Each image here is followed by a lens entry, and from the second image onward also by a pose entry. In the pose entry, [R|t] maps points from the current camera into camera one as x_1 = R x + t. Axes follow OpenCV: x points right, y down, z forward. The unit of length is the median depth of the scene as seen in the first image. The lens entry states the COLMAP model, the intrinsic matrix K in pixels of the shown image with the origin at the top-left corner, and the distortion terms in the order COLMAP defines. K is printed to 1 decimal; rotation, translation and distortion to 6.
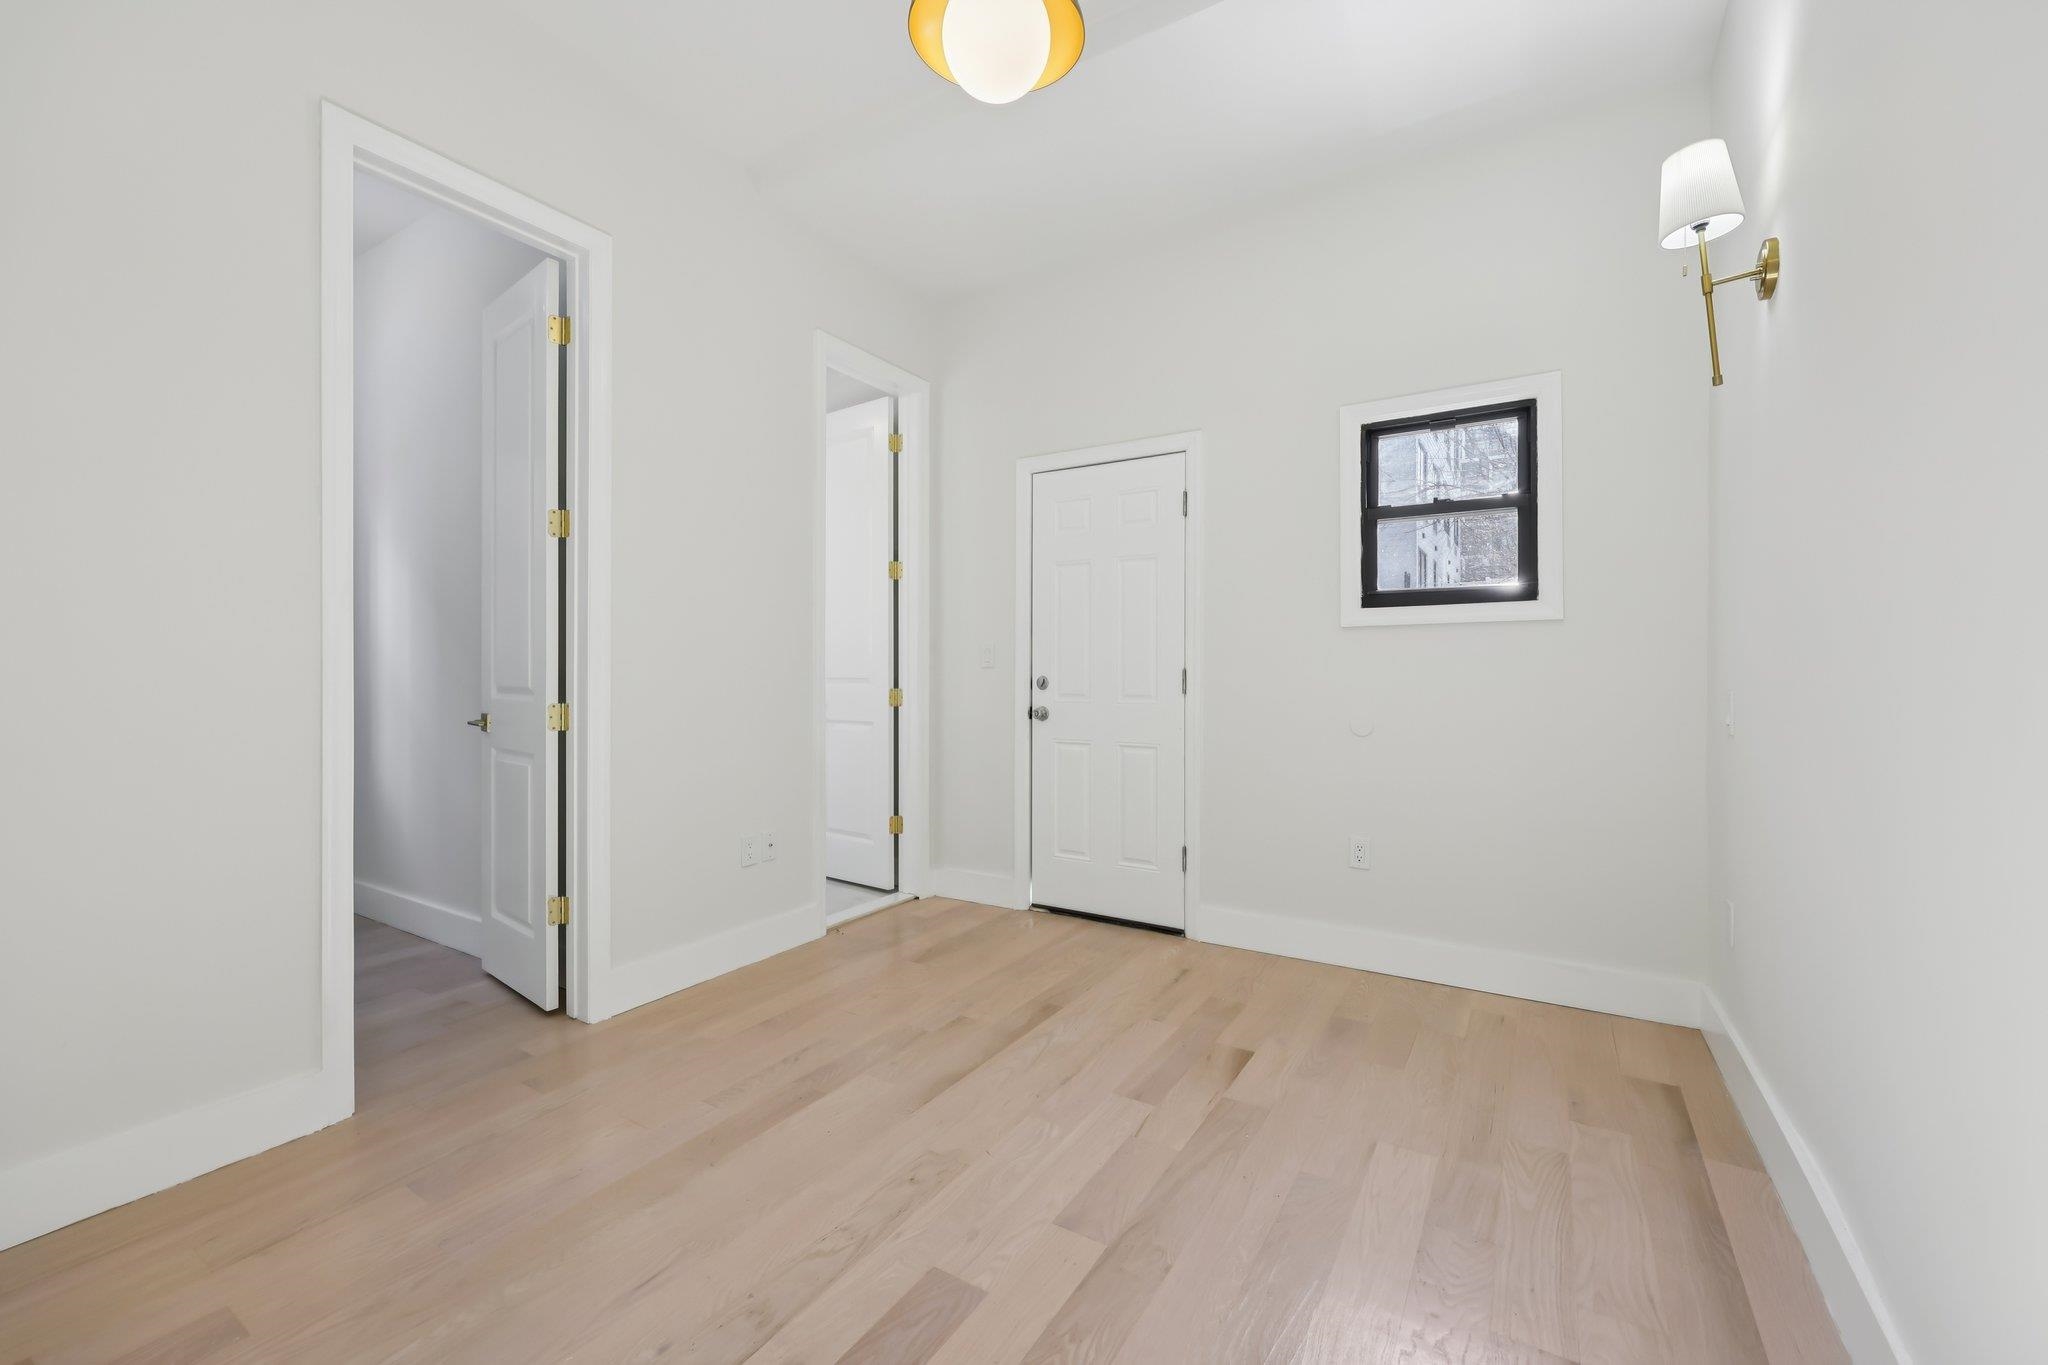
lens RADIAL K [[819.4, 0, 1028.0], [0, 819.4, 675.1], [0, 0, 1]] dist [0.000291, 0.000285]
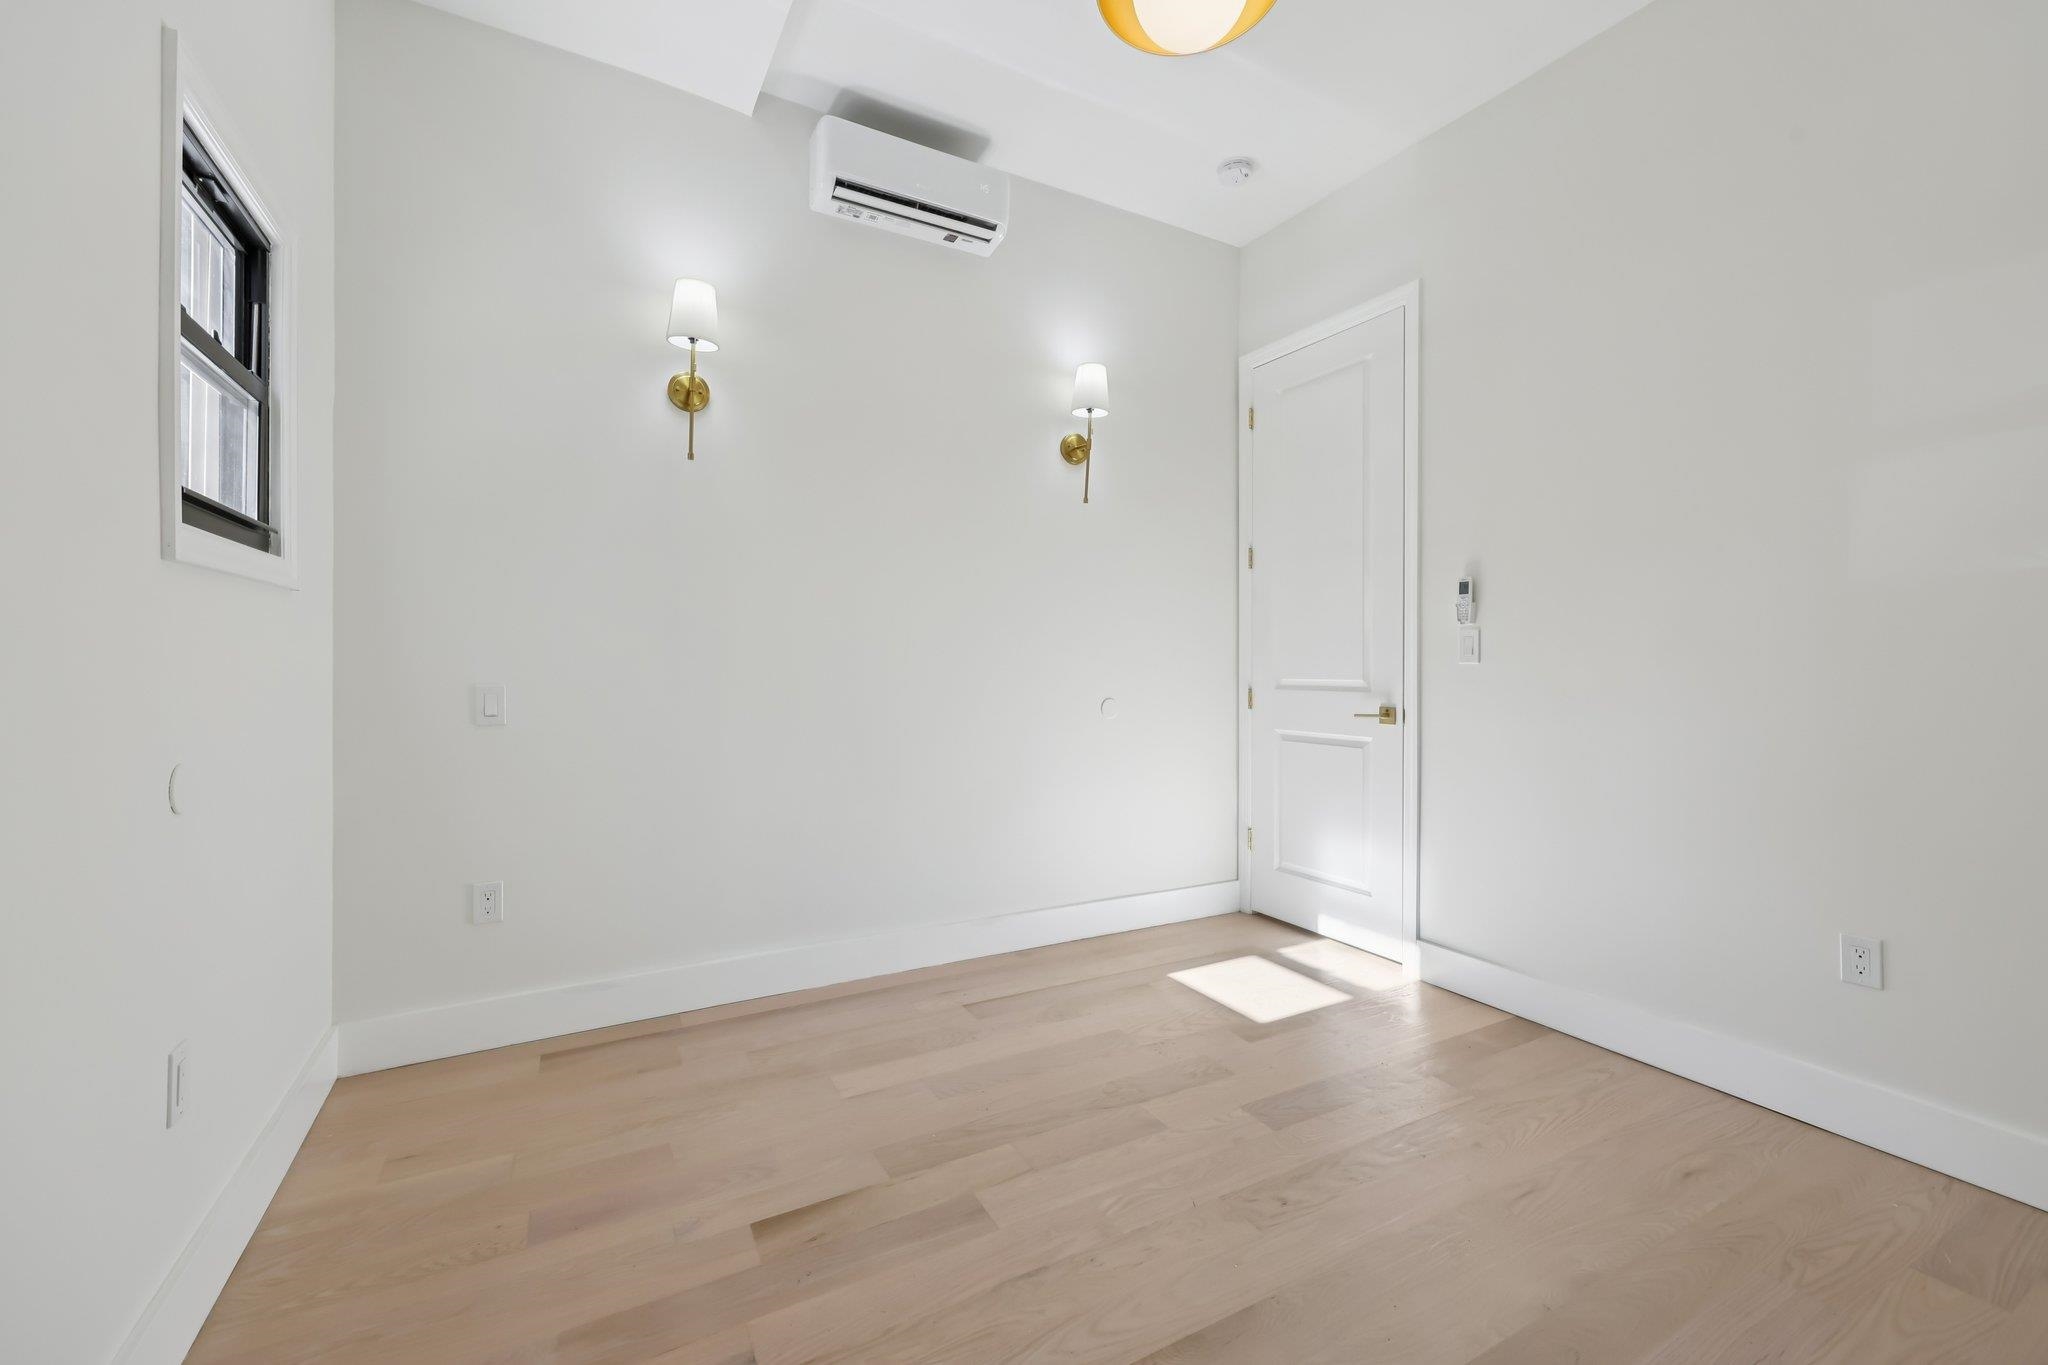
lens RADIAL K [[825.3, 0, 1031.3], [0, 825.3, 671.2], [0, 0, 1]] dist [-0.000227, 0.000228]
pose [[-0.874495, -0.003281, 0.485023, -0.238951], [0.000490, 0.999971, 0.007648, -0.005385], [-0.485034, 0.006926, -0.874468, 1.361882]]
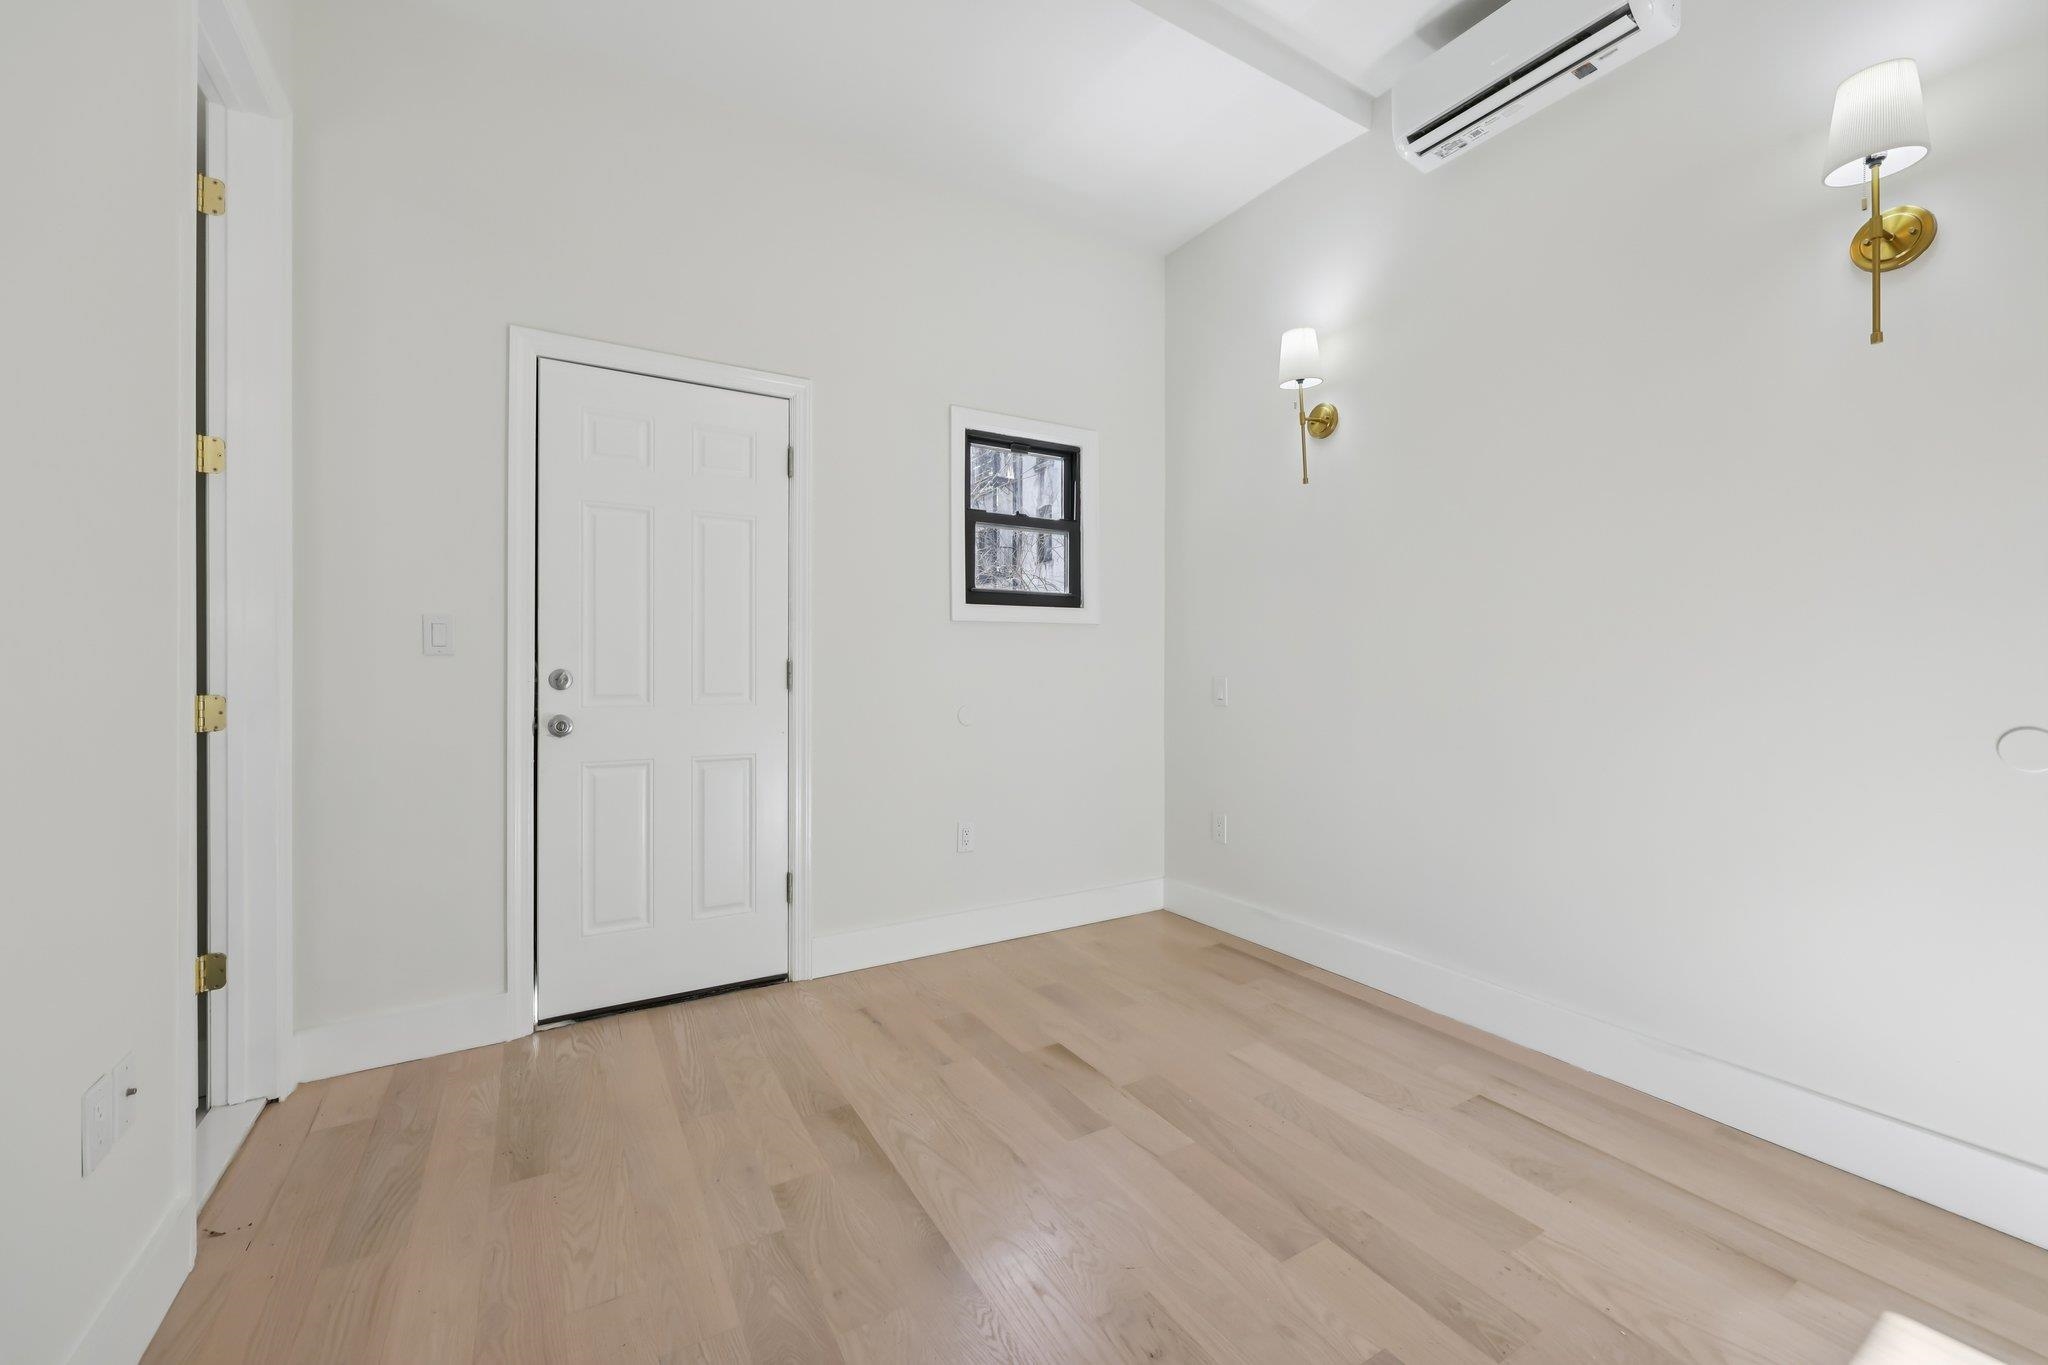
lens RADIAL K [[819.4, 0, 1028.0], [0, 819.4, 675.1], [0, 0, 1]] dist [0.000291, 0.000285]
pose [[0.456541, -0.005154, 0.889687, -0.576736], [0.002226, 0.999987, 0.004650, 0.005623], [-0.889700, -0.000143, 0.456546, 0.529148]]
